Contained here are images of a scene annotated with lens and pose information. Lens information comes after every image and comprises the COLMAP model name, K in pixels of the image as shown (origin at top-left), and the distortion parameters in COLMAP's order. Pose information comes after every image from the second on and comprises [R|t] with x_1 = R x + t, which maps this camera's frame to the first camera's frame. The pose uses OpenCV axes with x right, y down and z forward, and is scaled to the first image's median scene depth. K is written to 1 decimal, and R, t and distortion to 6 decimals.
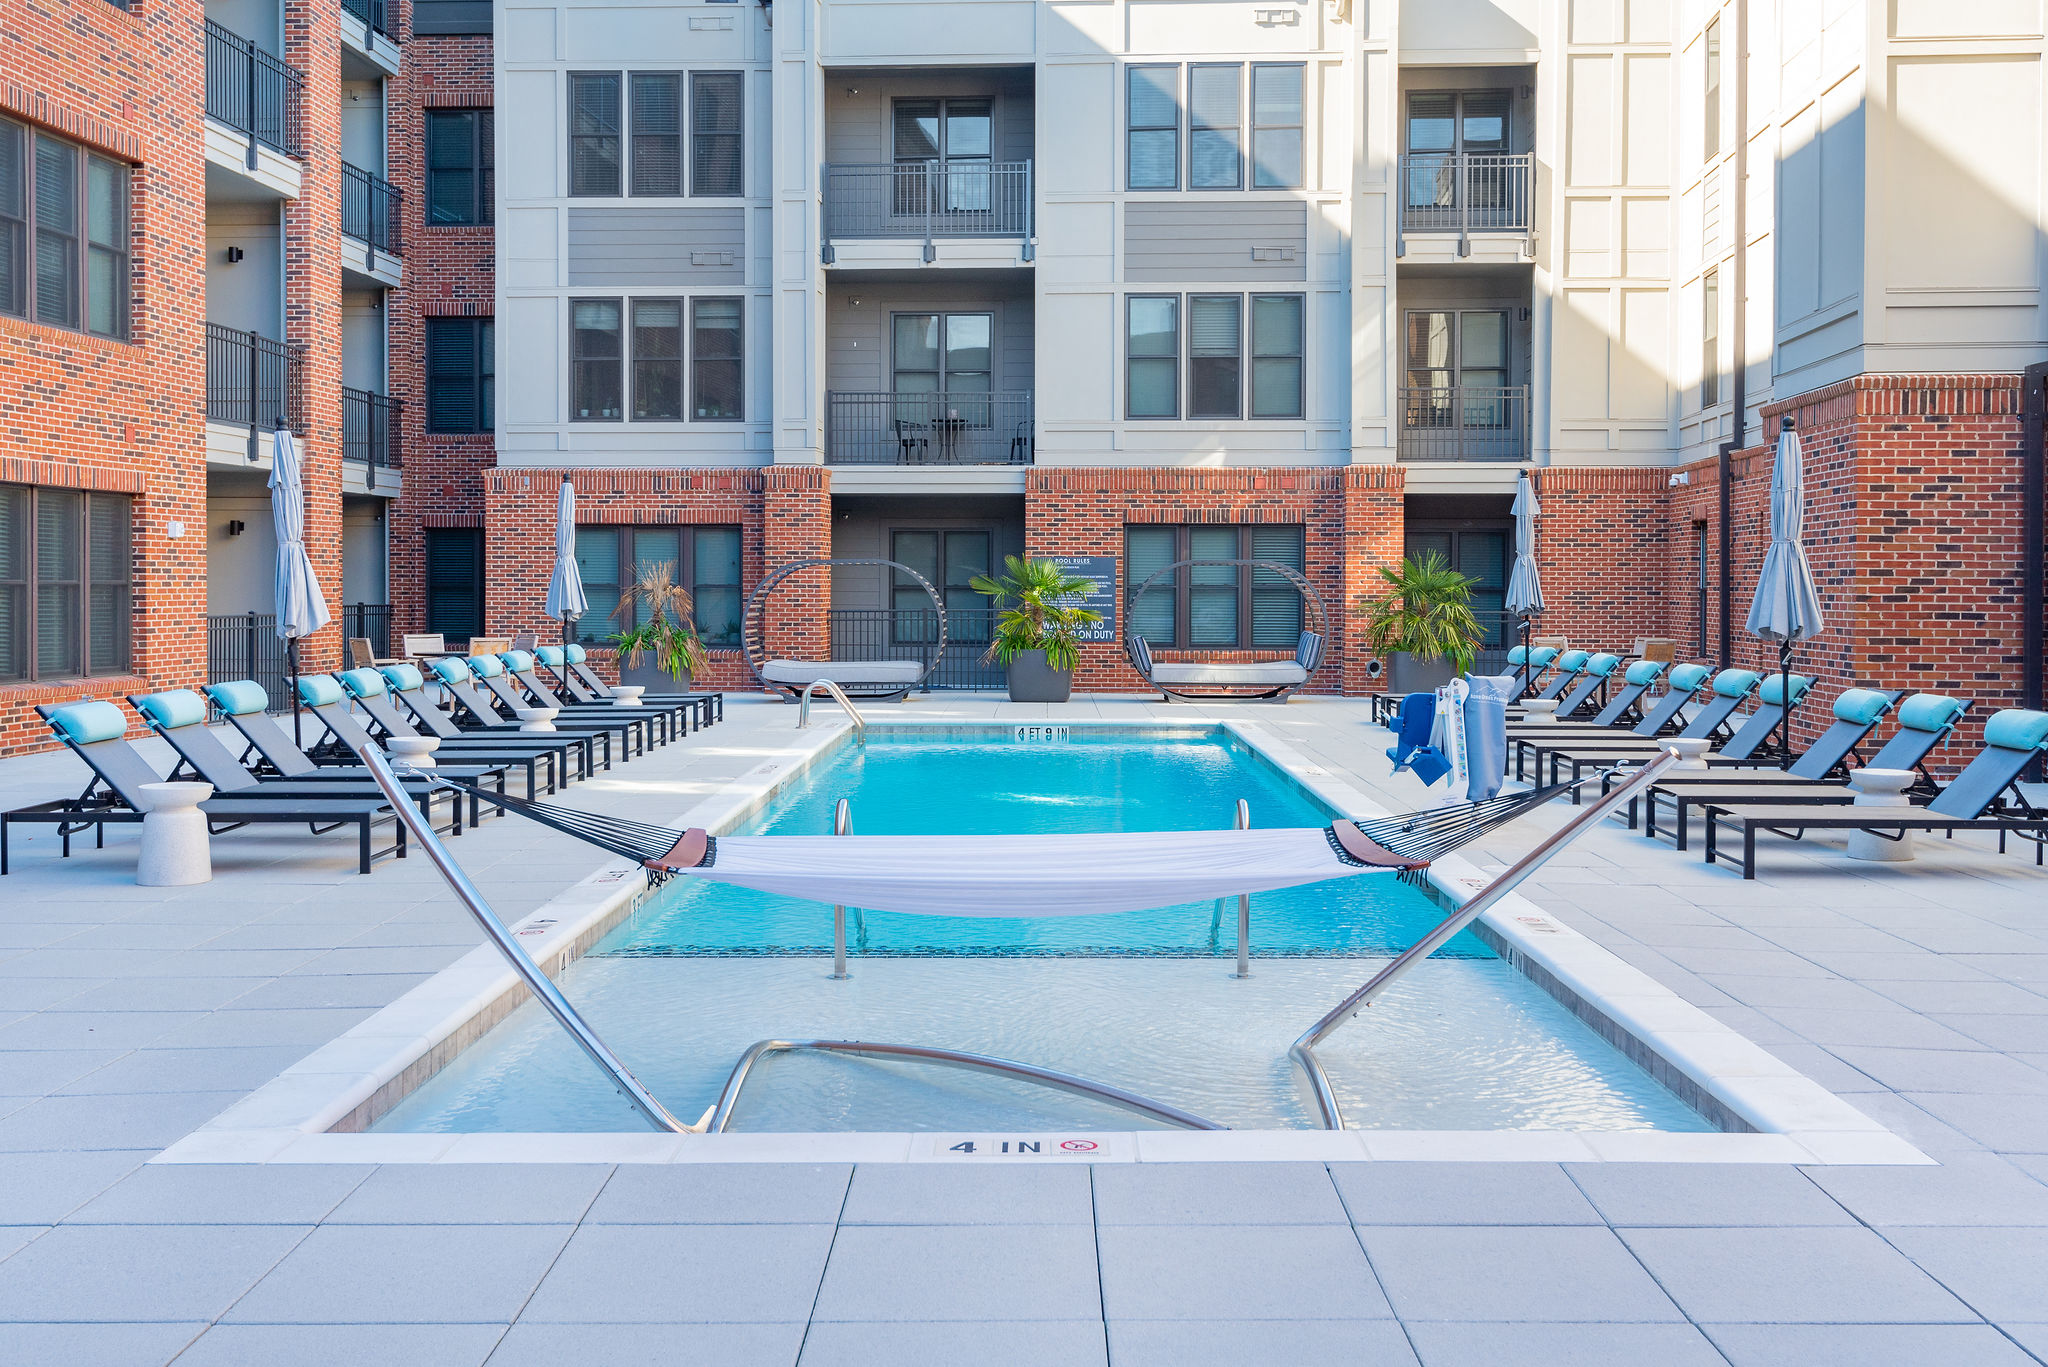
lens RADIAL K [[2043.5, 0, 1088.3], [0, 2043.5, 606.9], [0, 0, 1]] dist [0.026403, 0.000000]
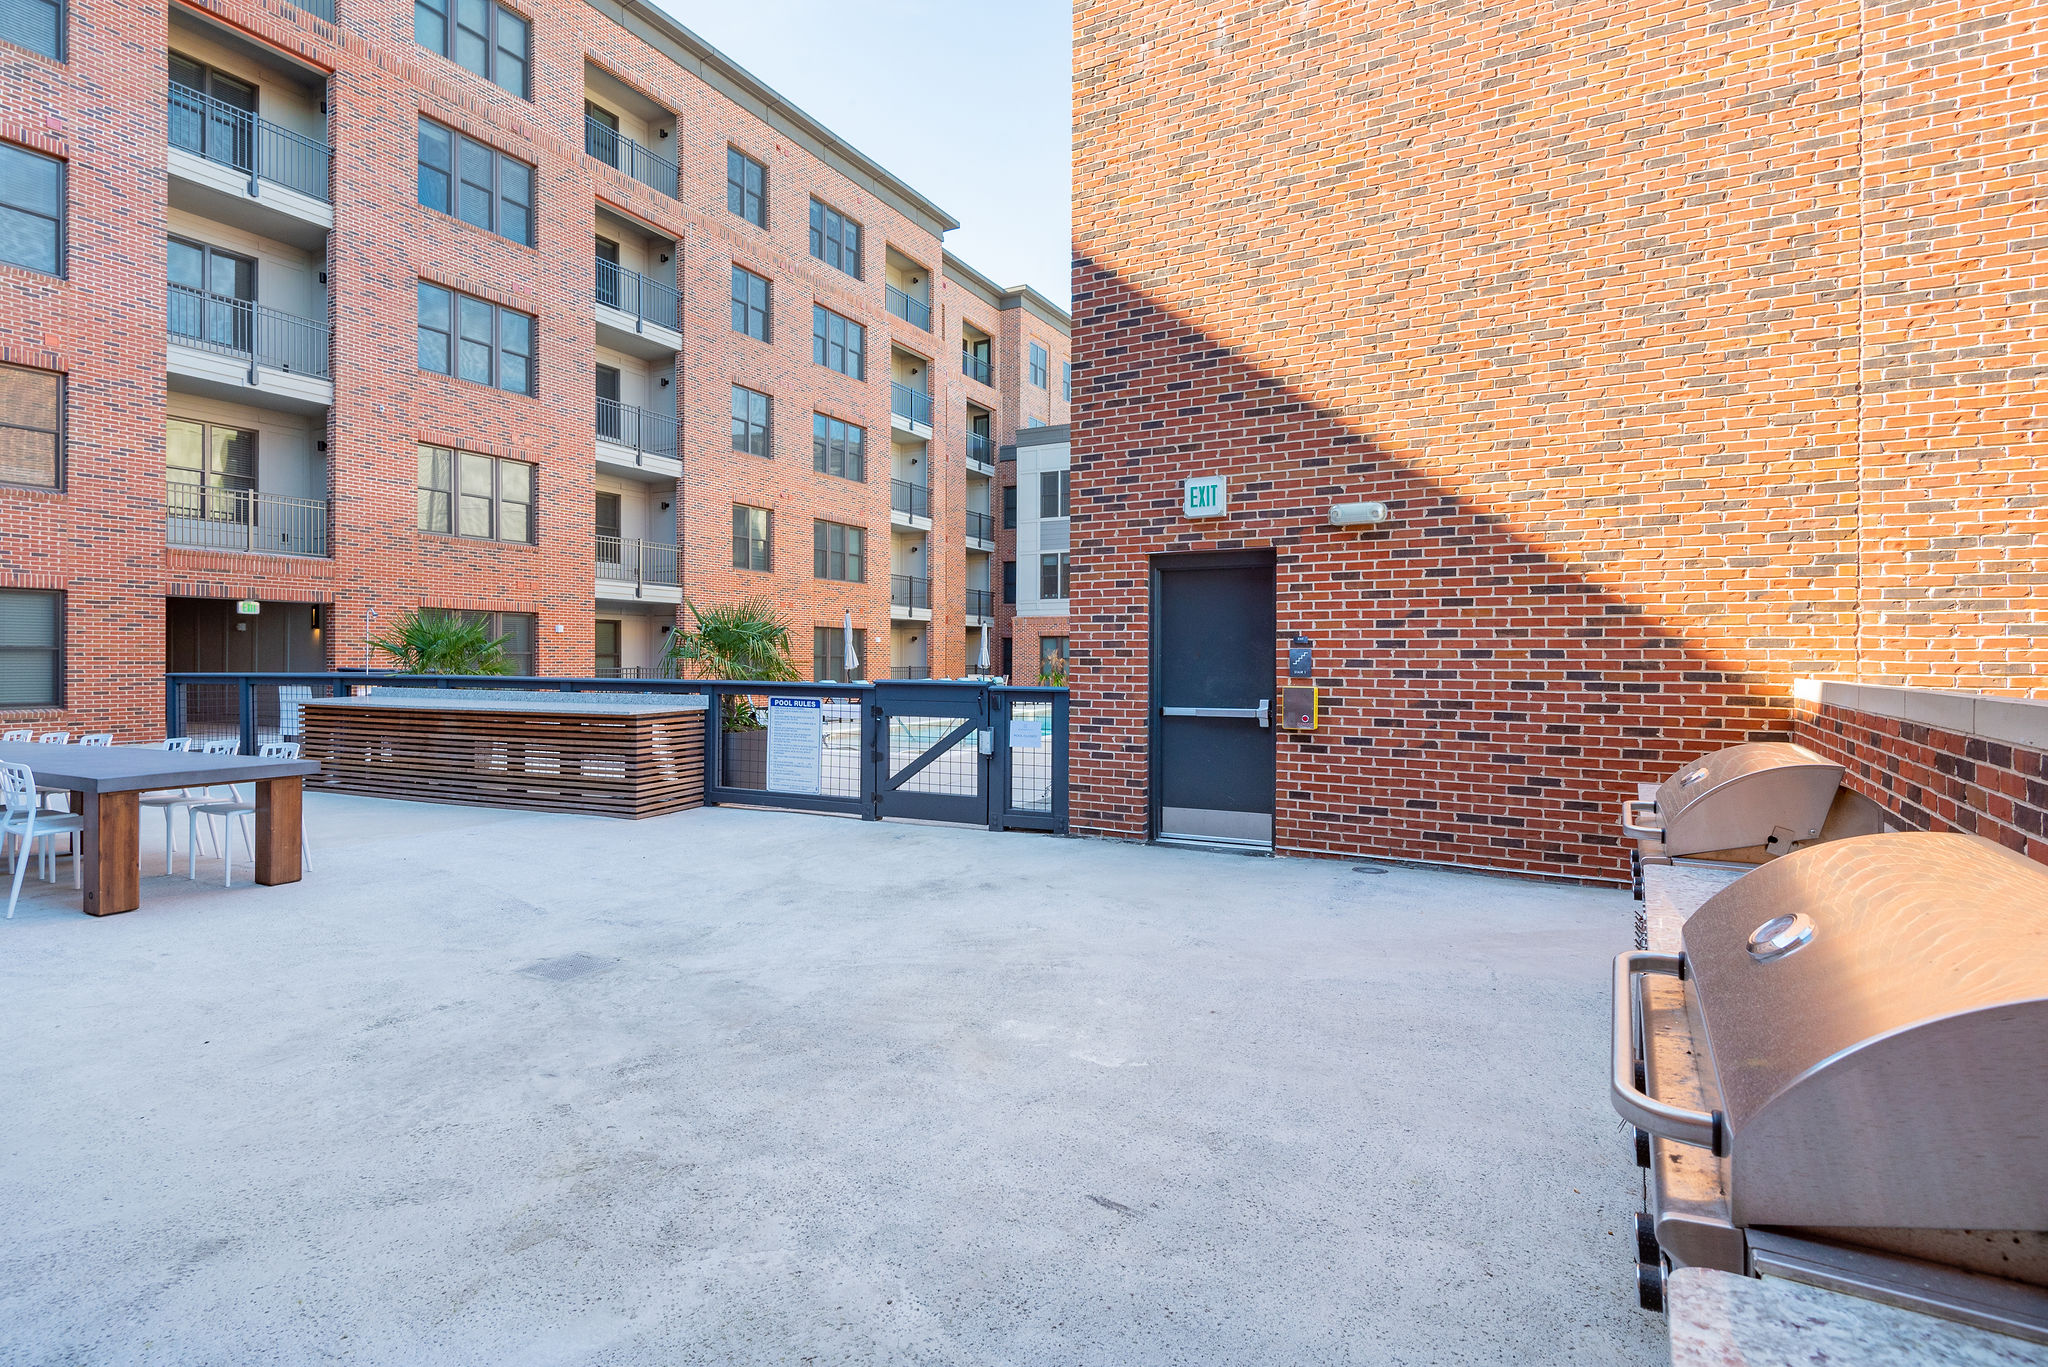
lens RADIAL K [[1012.8, 0, 1051.9], [0, 1012.8, 681.0], [0, 0, 1]] dist [-0.016134, -0.002999]
pose [[0.908417, 0.007431, -0.417999, 0.333601], [-0.004731, 0.999961, 0.007494, 0.009834], [0.418039, -0.004830, 0.908416, -0.235125]]
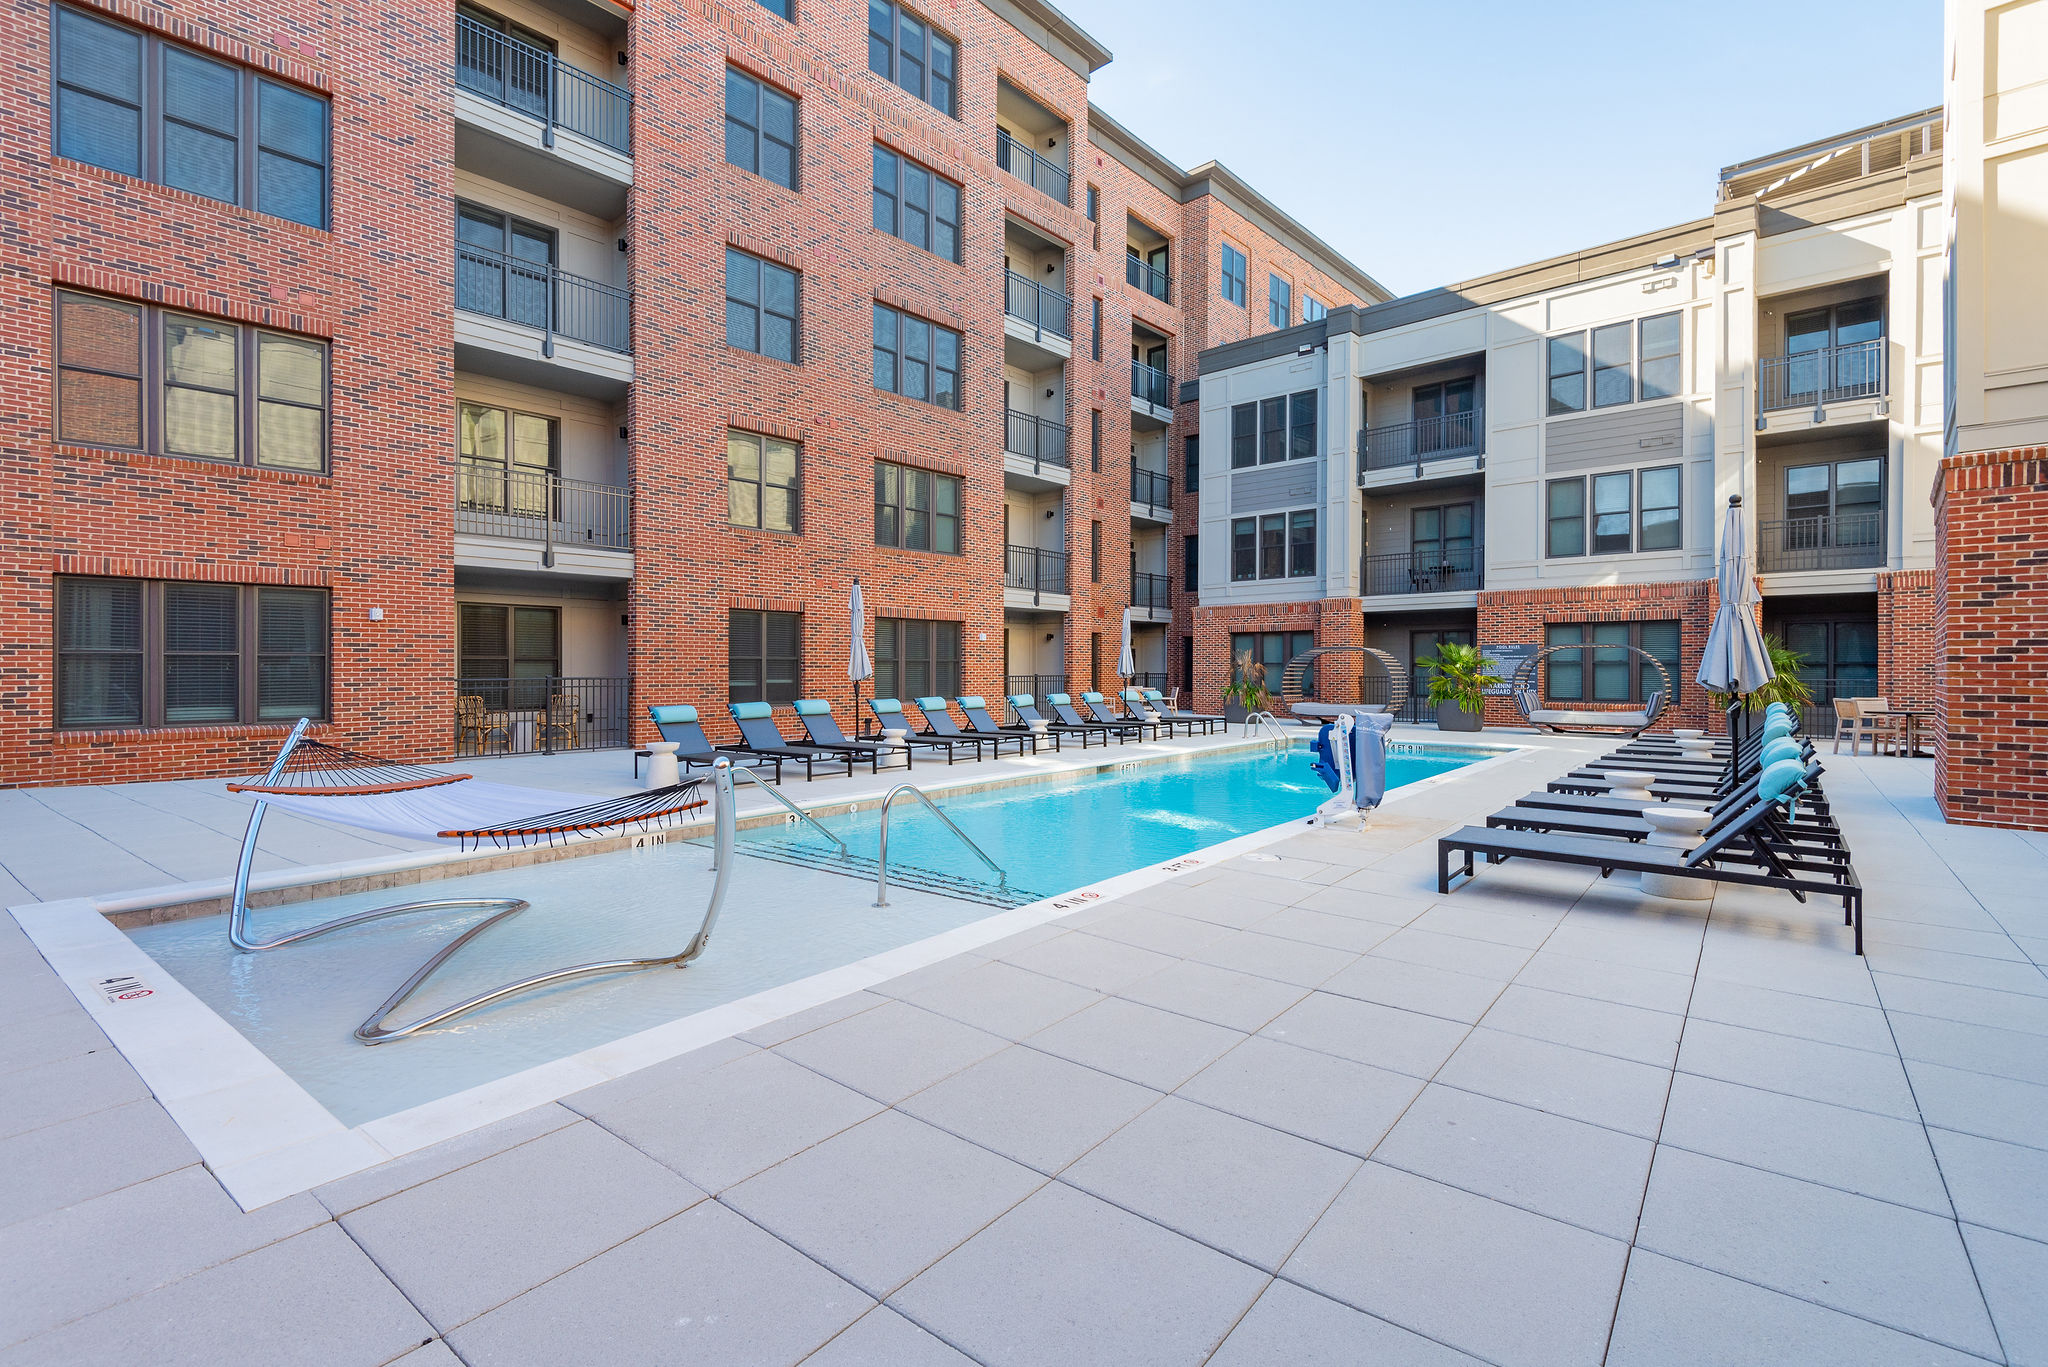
lens RADIAL K [[943.0, 0, 1021.1], [0, 943.0, 676.2], [0, 0, 1]] dist [0.011030, -0.009773]
pose [[0.767541, 0.003534, -0.640990, 0.179317], [-0.006730, 0.999974, -0.002546, 0.005522], [0.640964, 0.006268, 0.767545, 0.165087]]
